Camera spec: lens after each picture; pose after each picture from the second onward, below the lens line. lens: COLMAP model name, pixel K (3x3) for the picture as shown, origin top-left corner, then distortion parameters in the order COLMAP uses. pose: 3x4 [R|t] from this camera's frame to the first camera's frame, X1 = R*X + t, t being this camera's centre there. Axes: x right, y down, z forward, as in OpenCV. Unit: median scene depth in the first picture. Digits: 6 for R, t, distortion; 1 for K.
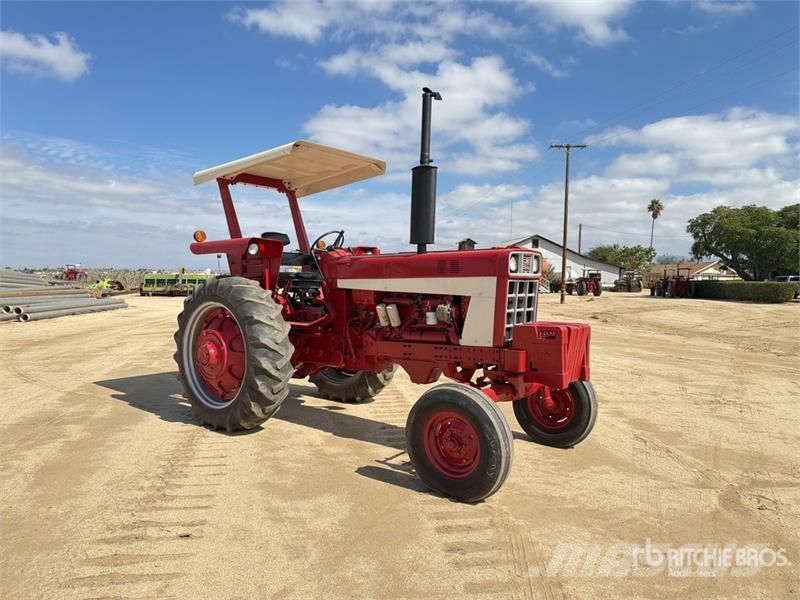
lens RADIAL K [[553.3, 0, 403.2], [0, 553.3, 300.1], [0, 0, 1]] dist [0.076880, -0.088147]
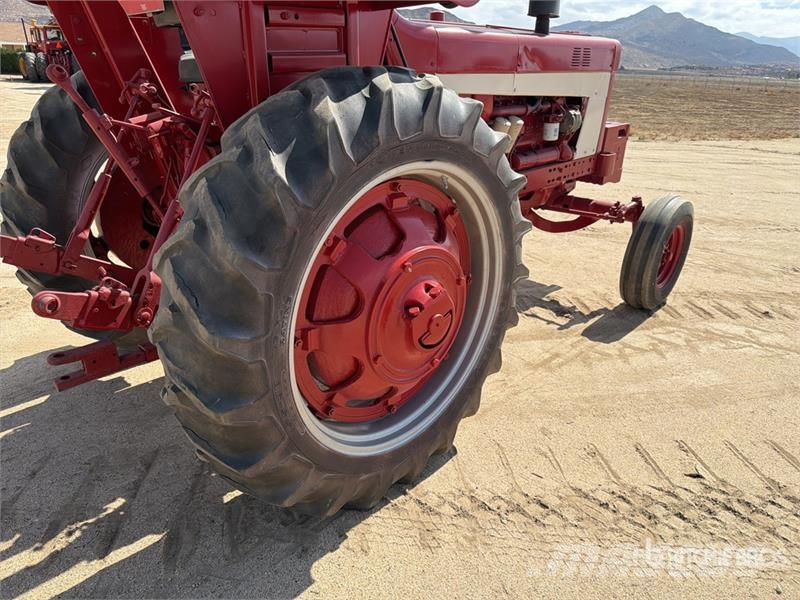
lens RADIAL K [[565.8, 0, 396.4], [0, 565.8, 300.9], [0, 0, 1]] dist [0.025344, -0.048848]
pose [[0.113290, -0.387056, 0.915070, -0.744939], [0.009577, 0.921382, 0.388540, -0.054157], [-0.993516, -0.035254, 0.108090, 1.090615]]
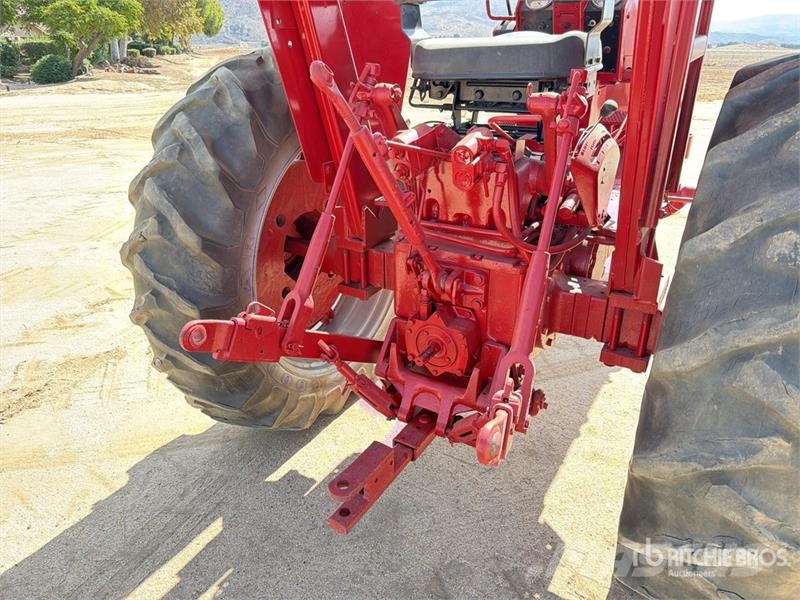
lens RADIAL K [[565.8, 0, 396.4], [0, 565.8, 300.9], [0, 0, 1]] dist [0.025344, -0.048848]
pose [[-0.120804, -0.415646, 0.901468, -0.626681], [0.029067, 0.906248, 0.421746, -0.064900], [-0.992251, 0.077152, -0.097397, 1.390879]]
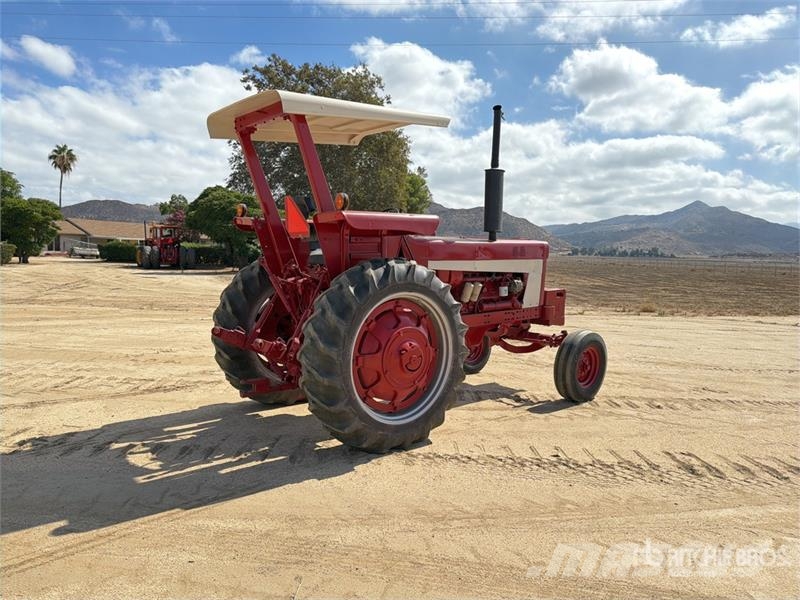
lens RADIAL K [[556.1, 0, 400.7], [0, 556.1, 290.8], [0, 0, 1]] dist [0.086617, -0.089340]
pose [[0.206974, -0.069423, 0.975880, -1.248792], [0.015502, 0.997587, 0.067680, -0.058629], [-0.978224, 0.001121, 0.207550, 0.942417]]
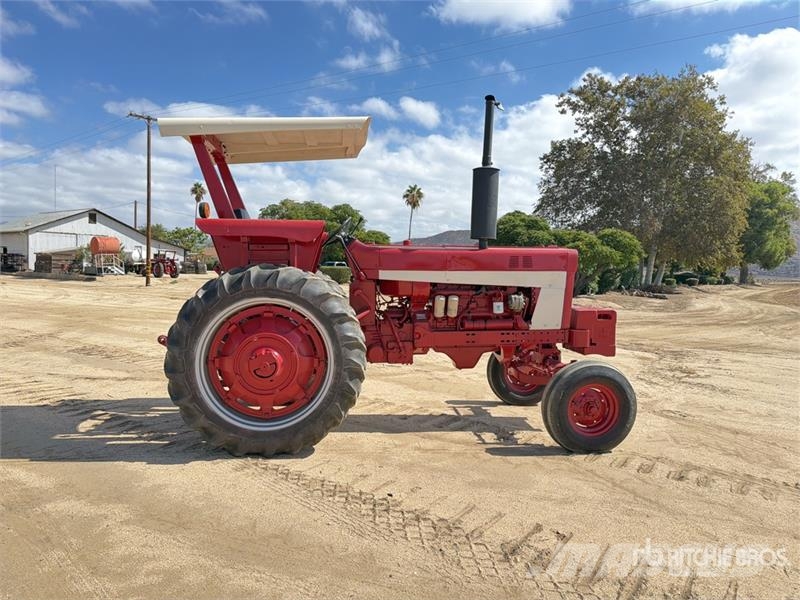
lens RADIAL K [[553.3, 0, 403.2], [0, 553.3, 300.1], [0, 0, 1]] dist [0.076880, -0.088147]
pose [[0.700668, -0.030501, 0.712835, -0.857956], [0.006159, 0.999307, 0.036705, -0.023819], [-0.713461, -0.021328, 0.700370, 0.347661]]
